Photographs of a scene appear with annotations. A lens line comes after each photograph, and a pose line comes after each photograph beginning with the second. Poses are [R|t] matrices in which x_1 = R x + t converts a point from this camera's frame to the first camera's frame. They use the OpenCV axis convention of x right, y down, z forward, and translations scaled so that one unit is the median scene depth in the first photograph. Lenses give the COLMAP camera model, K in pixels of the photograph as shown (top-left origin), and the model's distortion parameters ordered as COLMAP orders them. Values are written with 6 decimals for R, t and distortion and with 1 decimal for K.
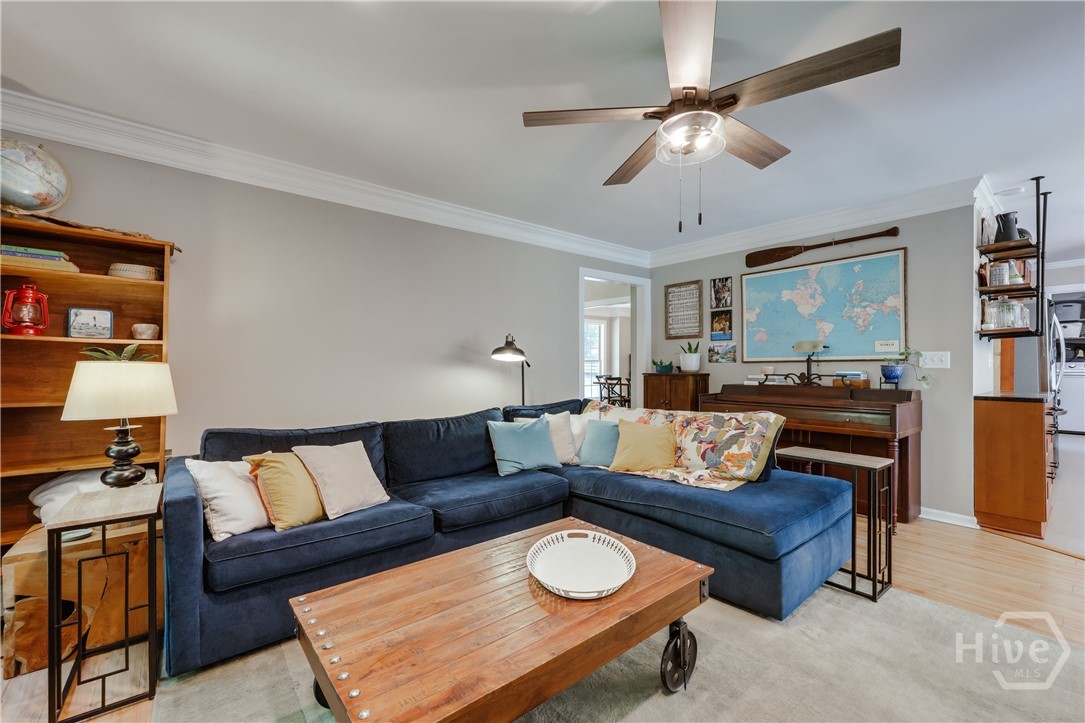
lens RADIAL K [[451.2, 0, 541.5], [0, 451.2, 365.3], [0, 0, 1]] dist [0.002391, 0.000034]
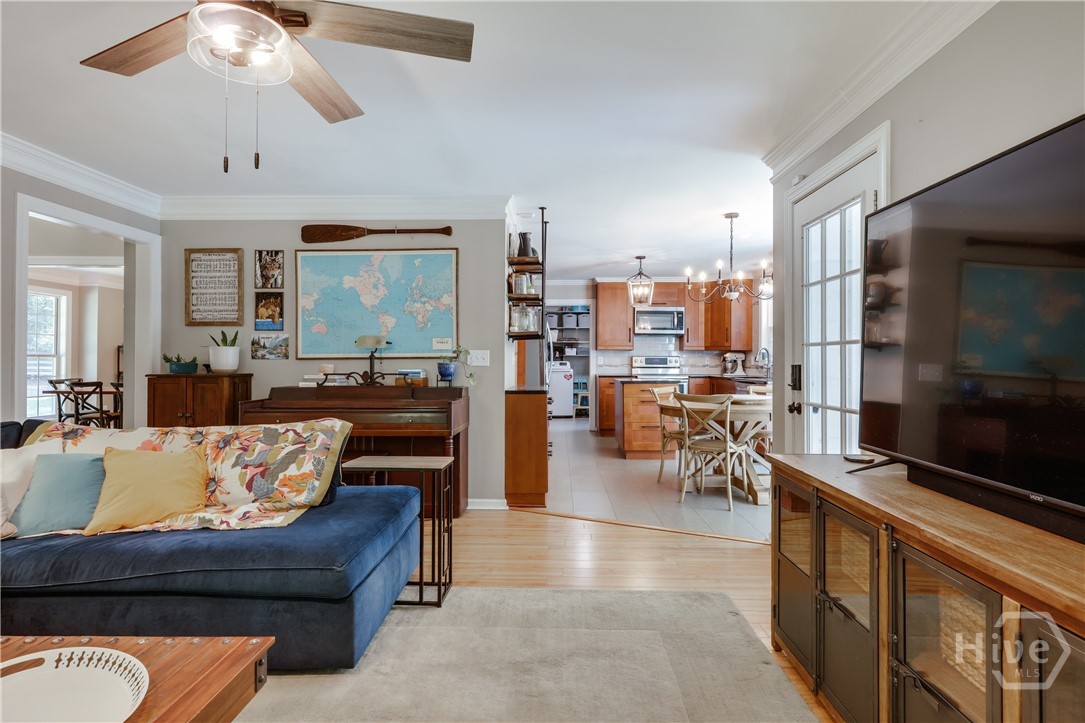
lens RADIAL K [[549.5, 0, 543.0], [0, 549.5, 357.5], [0, 0, 1]] dist [0.000027, 0.001757]
pose [[0.655857, 0.009111, 0.754830, -0.006955], [-0.000981, 0.999937, -0.011216, 0.001453], [-0.754884, 0.006616, 0.655825, 0.039386]]
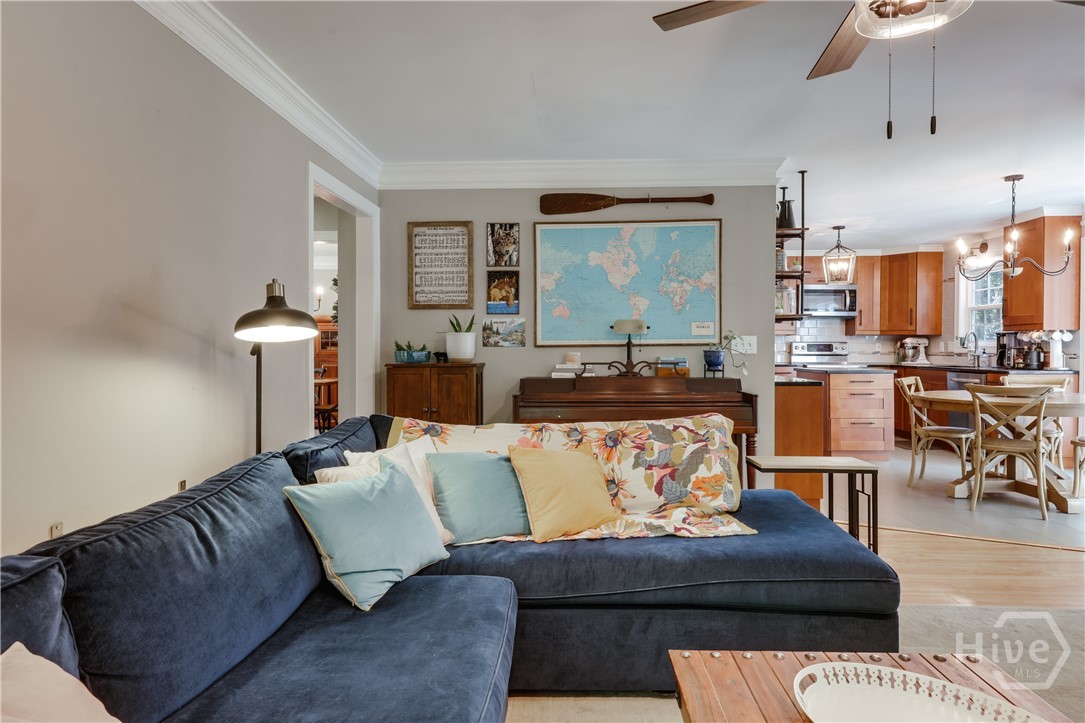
lens RADIAL K [[634.5, 0, 543.9], [0, 634.5, 356.3], [0, 0, 1]] dist [0.004634, 0.000898]
pose [[0.674498, -0.007650, 0.738237, -0.389540], [0.001335, 0.999957, 0.009143, -0.000554], [-0.738275, -0.005181, 0.674479, 0.439751]]
